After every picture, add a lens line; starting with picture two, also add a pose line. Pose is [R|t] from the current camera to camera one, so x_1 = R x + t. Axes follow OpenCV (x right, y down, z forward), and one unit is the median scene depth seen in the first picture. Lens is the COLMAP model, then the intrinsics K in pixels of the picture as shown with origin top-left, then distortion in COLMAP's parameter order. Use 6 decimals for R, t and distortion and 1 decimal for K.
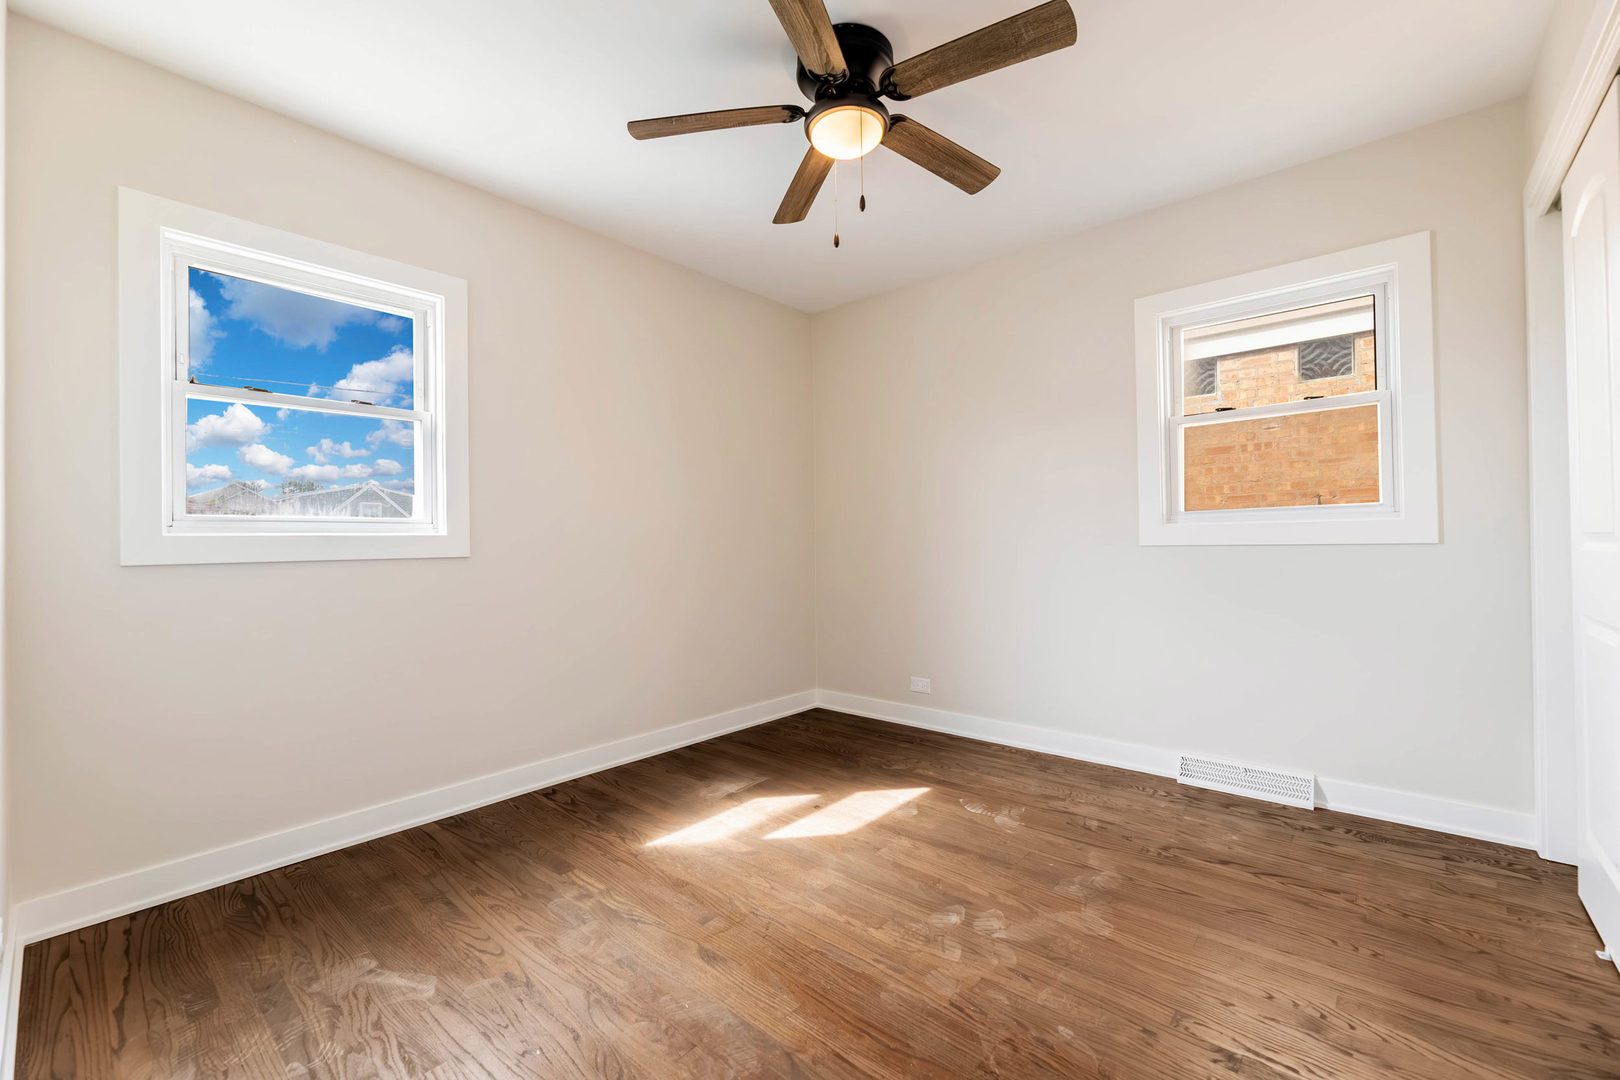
lens RADIAL K [[658.1, 0, 804.1], [0, 658.1, 530.7], [0, 0, 1]] dist [-0.007149, 0.000258]
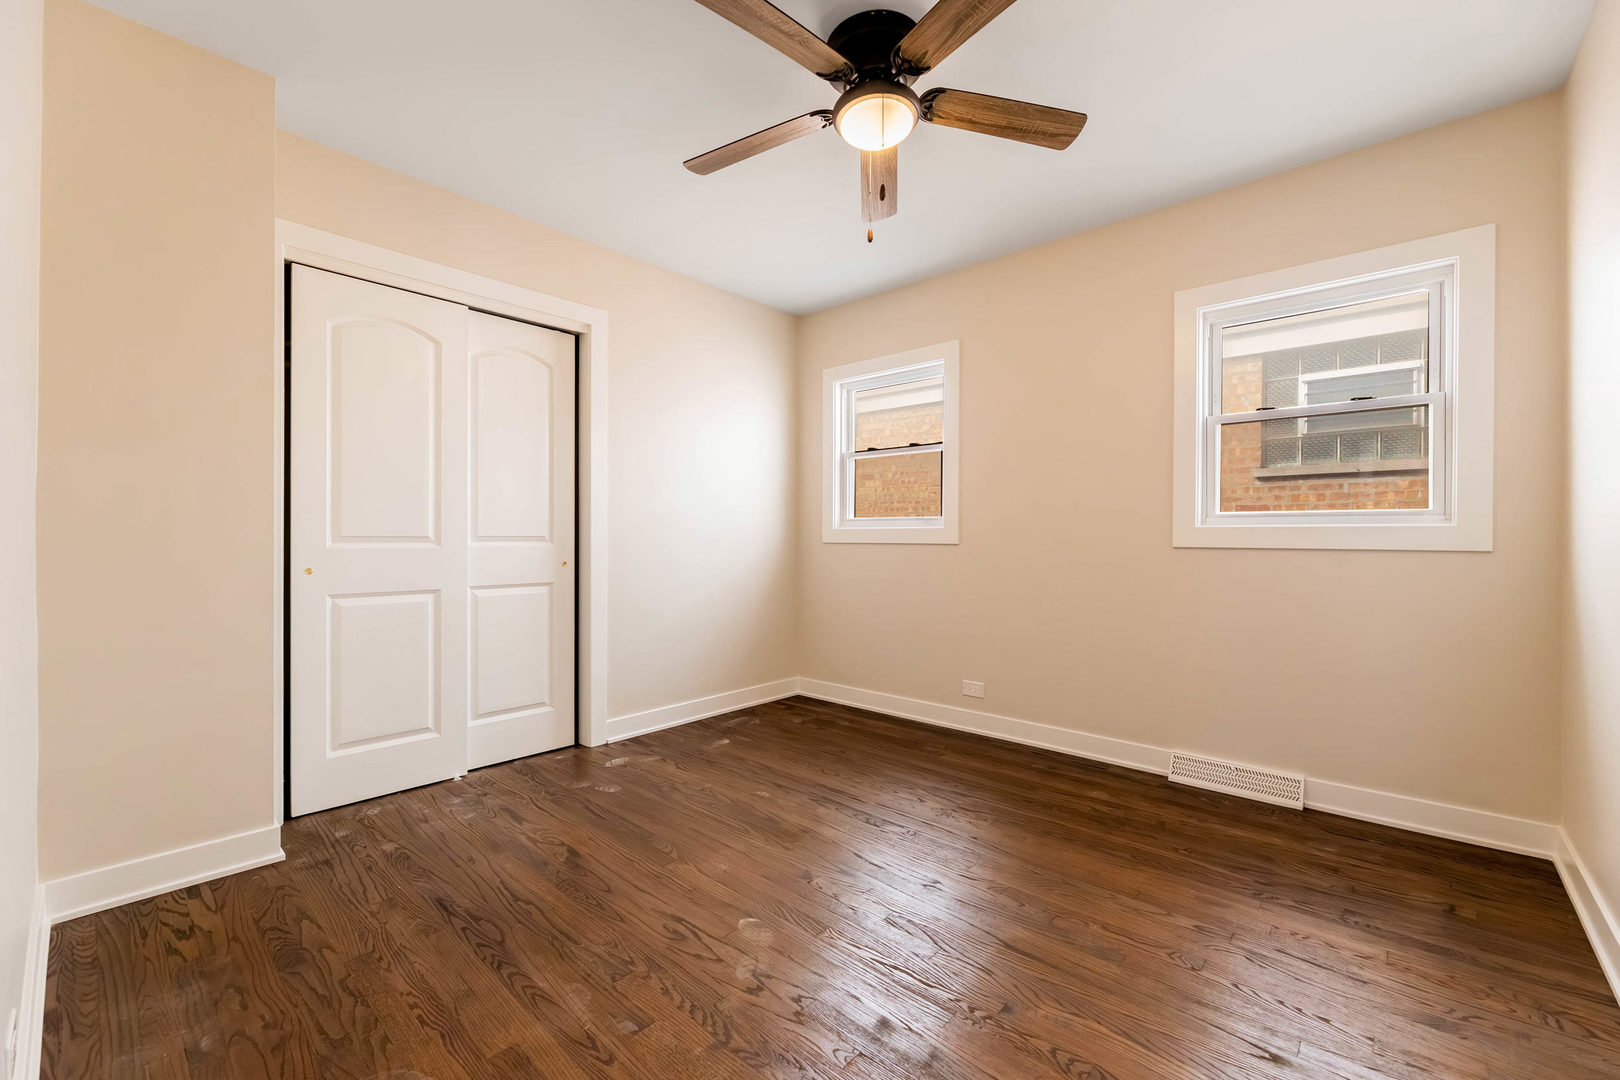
lens RADIAL K [[658.1, 0, 804.6], [0, 658.1, 546.7], [0, 0, 1]] dist [-0.007149, 0.000258]
pose [[0.999146, 0.014796, -0.038571, 0.381497], [-0.013700, 0.999499, 0.028542, -0.005400], [0.038974, -0.027989, 0.998848, -0.323823]]
